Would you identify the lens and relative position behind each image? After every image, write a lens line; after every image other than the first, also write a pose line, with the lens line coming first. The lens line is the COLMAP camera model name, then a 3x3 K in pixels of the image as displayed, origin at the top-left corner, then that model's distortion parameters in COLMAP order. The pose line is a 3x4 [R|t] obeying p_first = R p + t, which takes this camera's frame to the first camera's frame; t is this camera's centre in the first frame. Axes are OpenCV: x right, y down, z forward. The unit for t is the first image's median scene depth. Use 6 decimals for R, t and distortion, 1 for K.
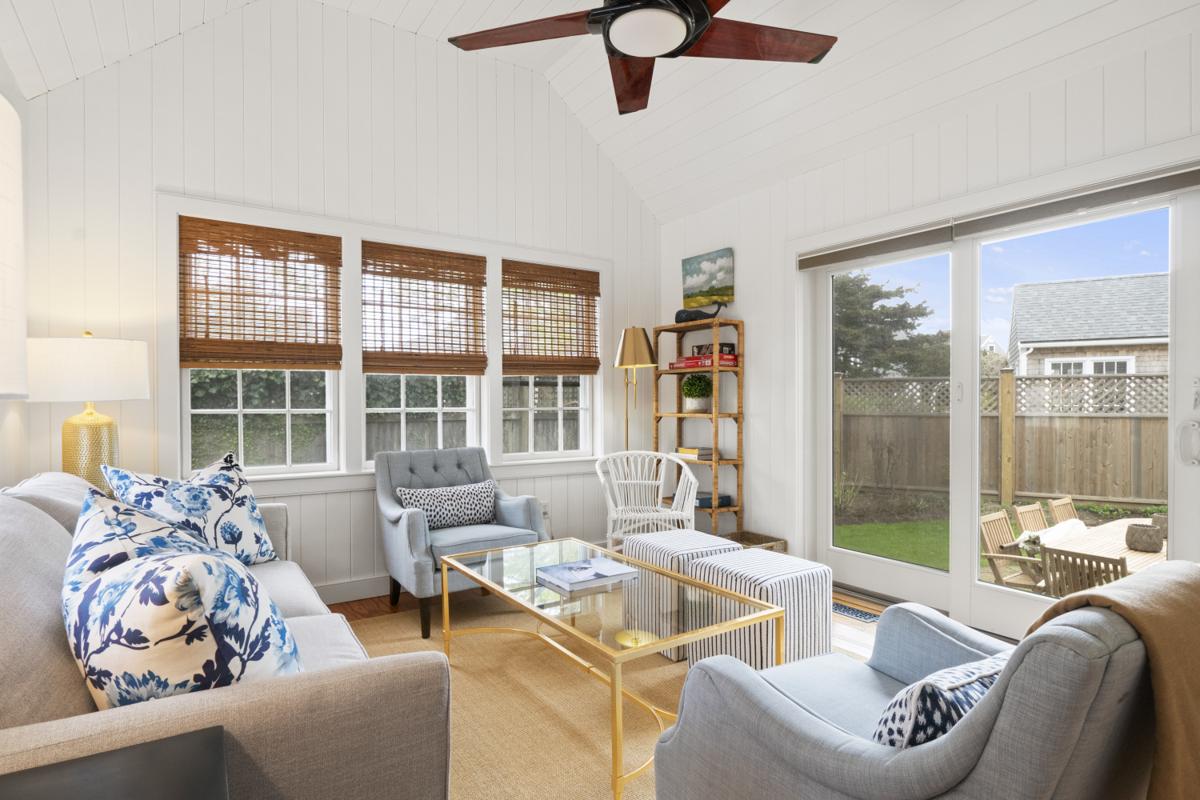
lens RADIAL K [[622.6, 0, 583.8], [0, 622.6, 415.0], [0, 0, 1]] dist [0.002075, -0.000002]
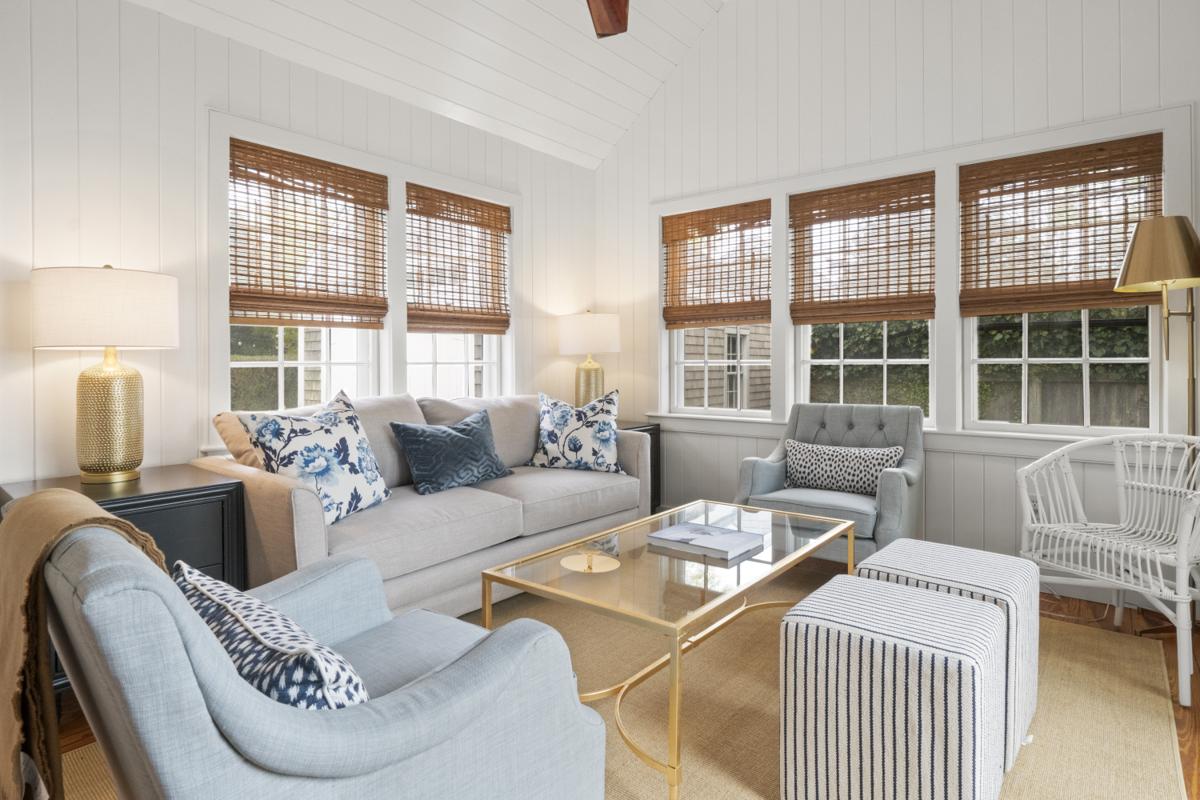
lens RADIAL K [[640.8, 0, 600.8], [0, 640.8, 372.6], [0, 0, 1]] dist [-0.004990, -0.001061]
pose [[0.322151, 0.013038, -0.946599, 0.524632], [-0.018356, 0.999803, 0.007524, 0.007756], [0.946510, 0.014952, 0.322327, 0.358395]]
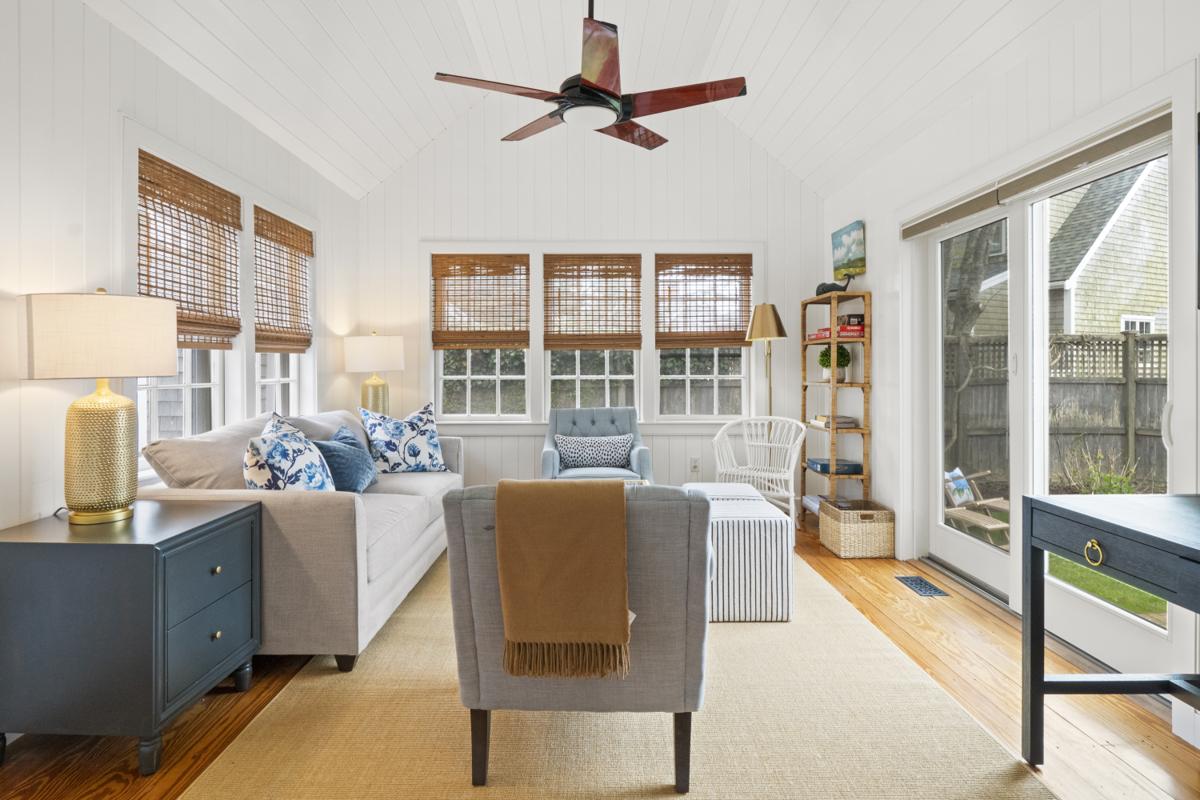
lens RADIAL K [[631.4, 0, 598.2], [0, 631.4, 382.4], [0, 0, 1]] dist [0.003432, 0.000859]
pose [[0.848448, 0.011274, -0.529159, 0.470088], [-0.010233, 0.999936, 0.004898, -0.004846], [0.529180, 0.001259, 0.848509, -0.115075]]
